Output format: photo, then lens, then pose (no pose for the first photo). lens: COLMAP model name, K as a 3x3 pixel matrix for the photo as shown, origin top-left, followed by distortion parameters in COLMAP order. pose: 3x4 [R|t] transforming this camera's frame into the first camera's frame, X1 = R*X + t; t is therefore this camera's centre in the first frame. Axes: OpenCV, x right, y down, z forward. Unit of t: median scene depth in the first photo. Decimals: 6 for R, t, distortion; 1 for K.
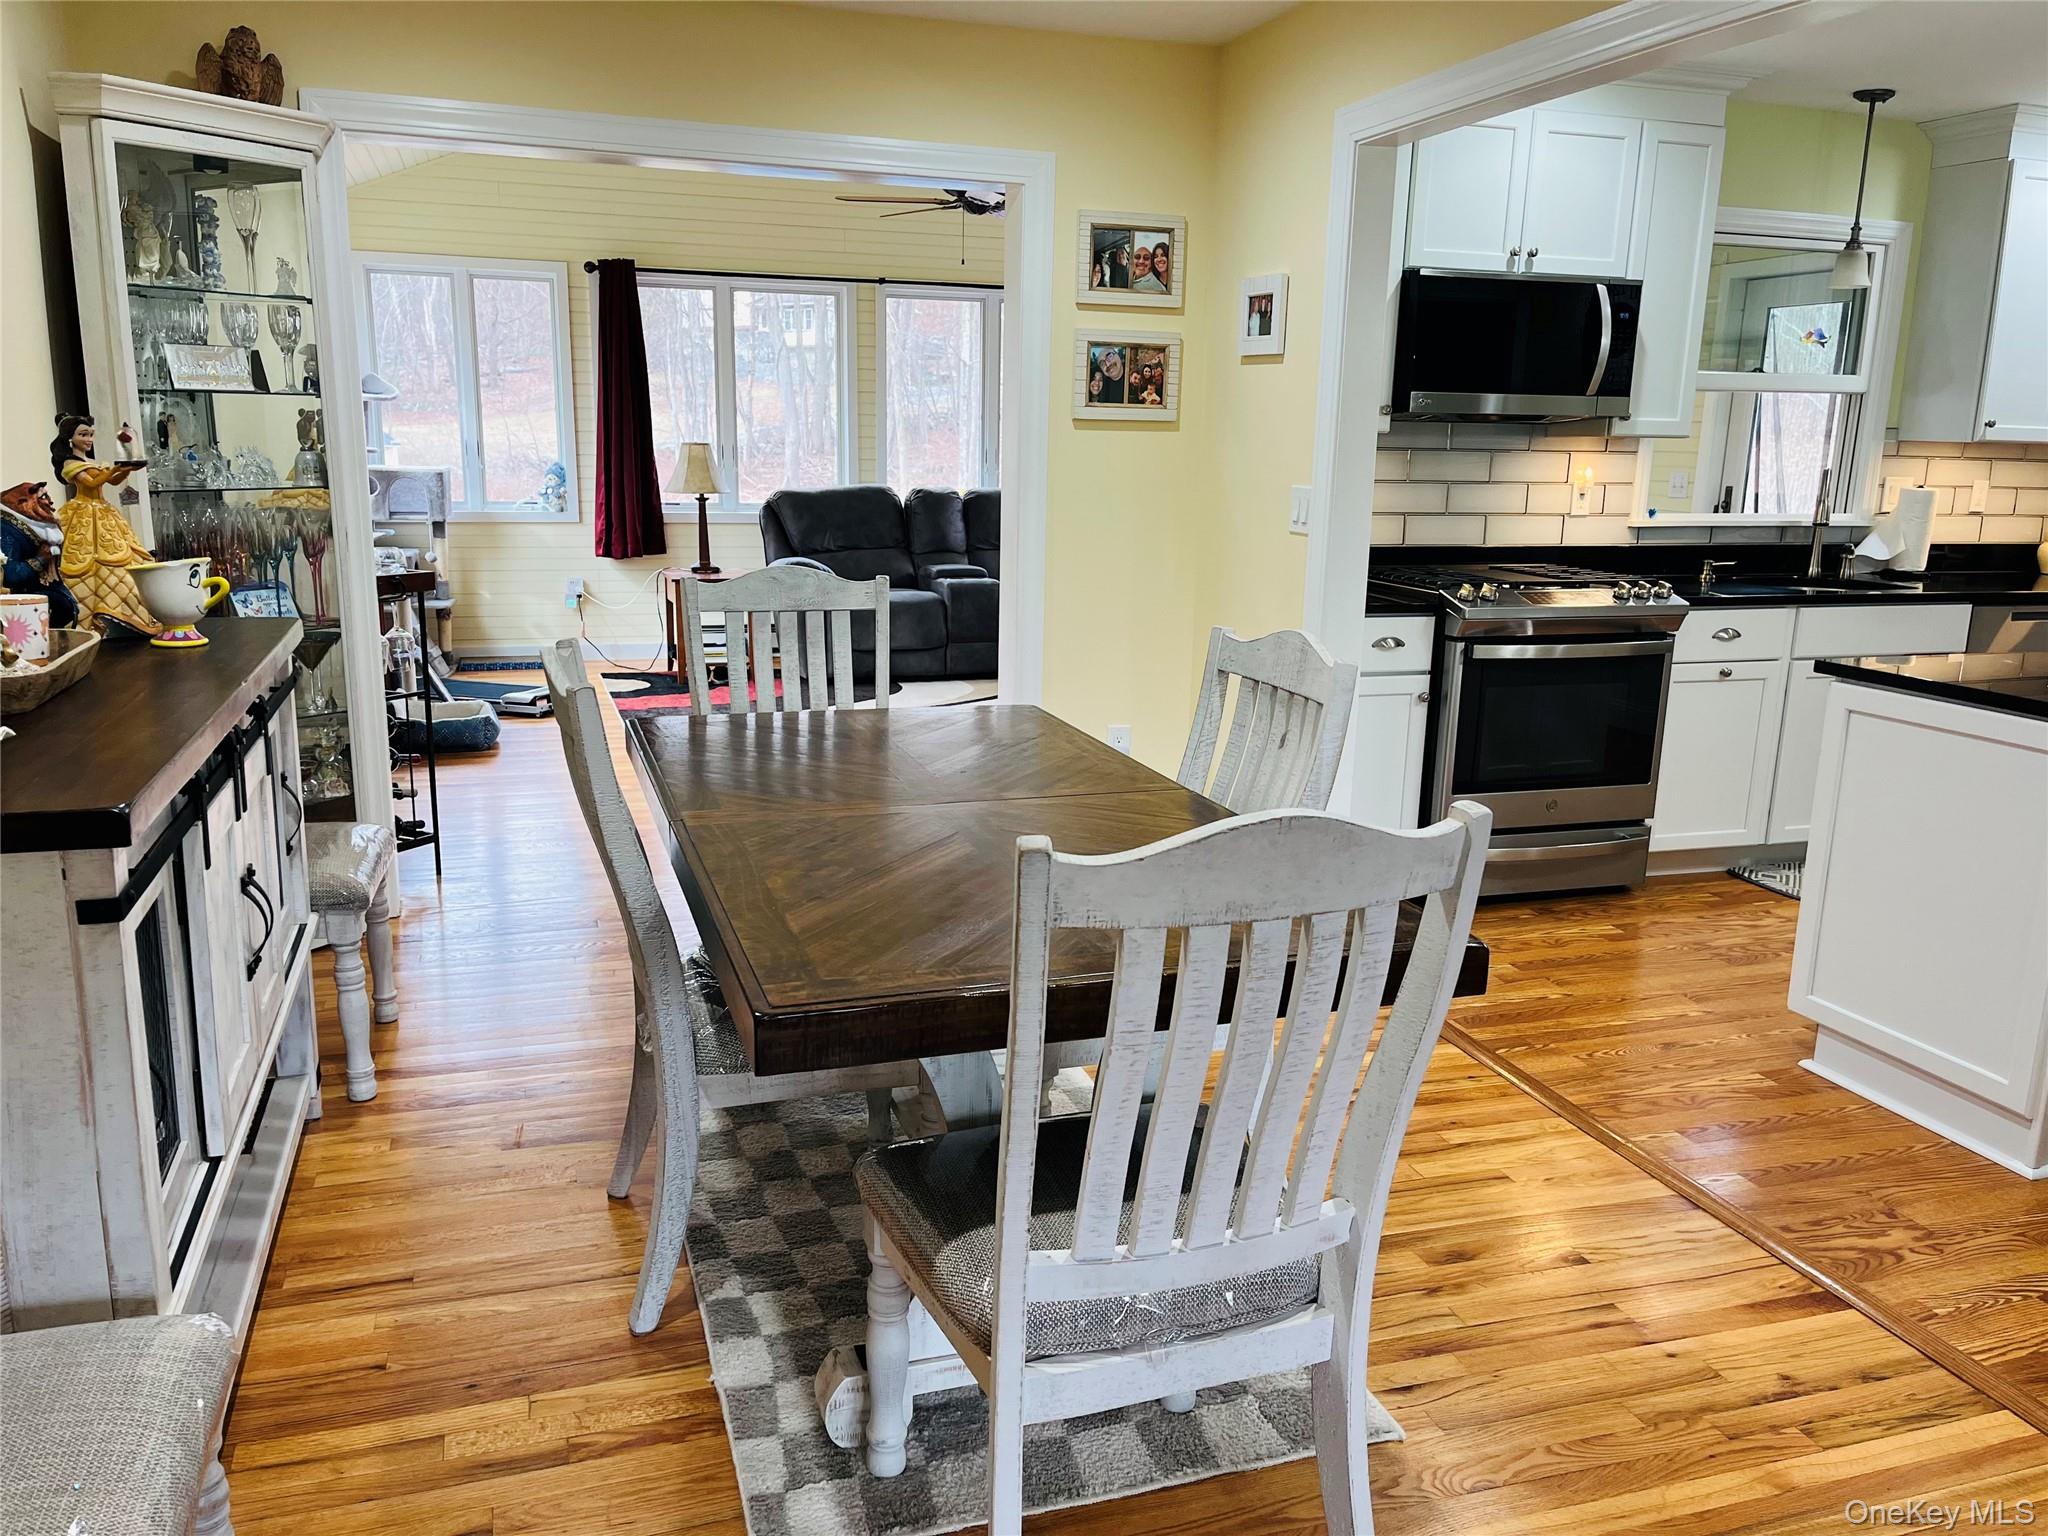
lens RADIAL K [[1555.4, 0, 1016.6], [0, 1555.4, 782.6], [0, 0, 1]] dist [0.063353, -0.087936]
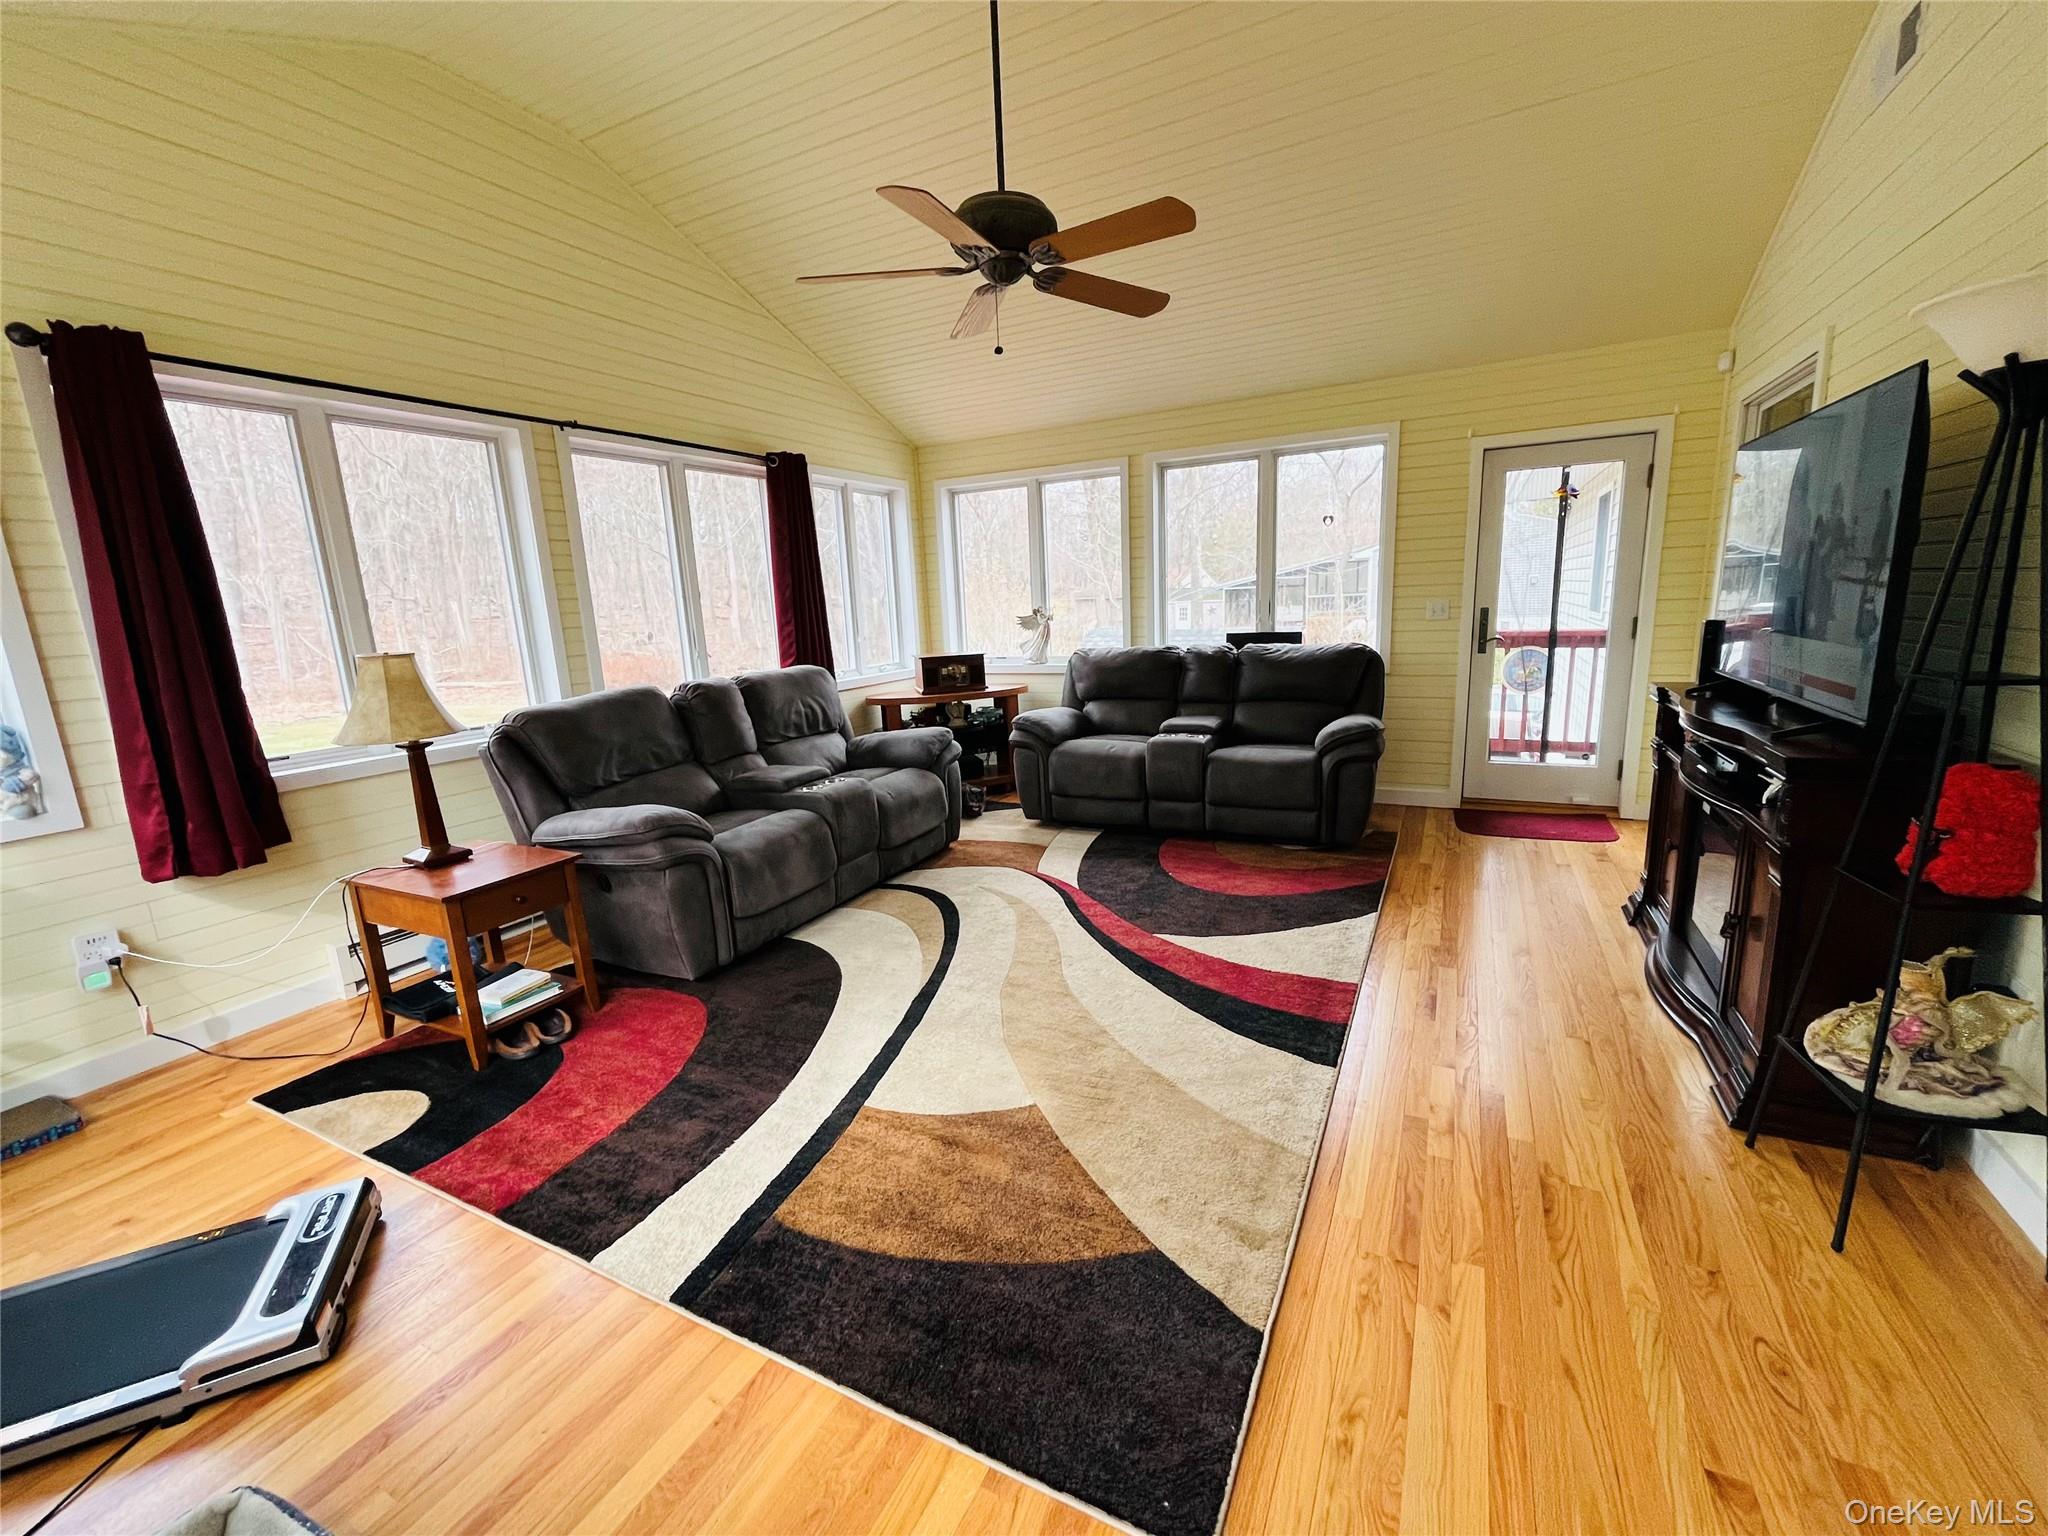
lens RADIAL K [[839.6, 0, 1031.2], [0, 839.6, 769.3], [0, 0, 1]] dist [-0.006096, 0.001287]
pose [[0.701177, -0.188956, 0.687493, -0.511107], [0.209437, 0.976290, 0.054726, -0.278456], [-0.681533, 0.105614, 0.724126, 1.201344]]
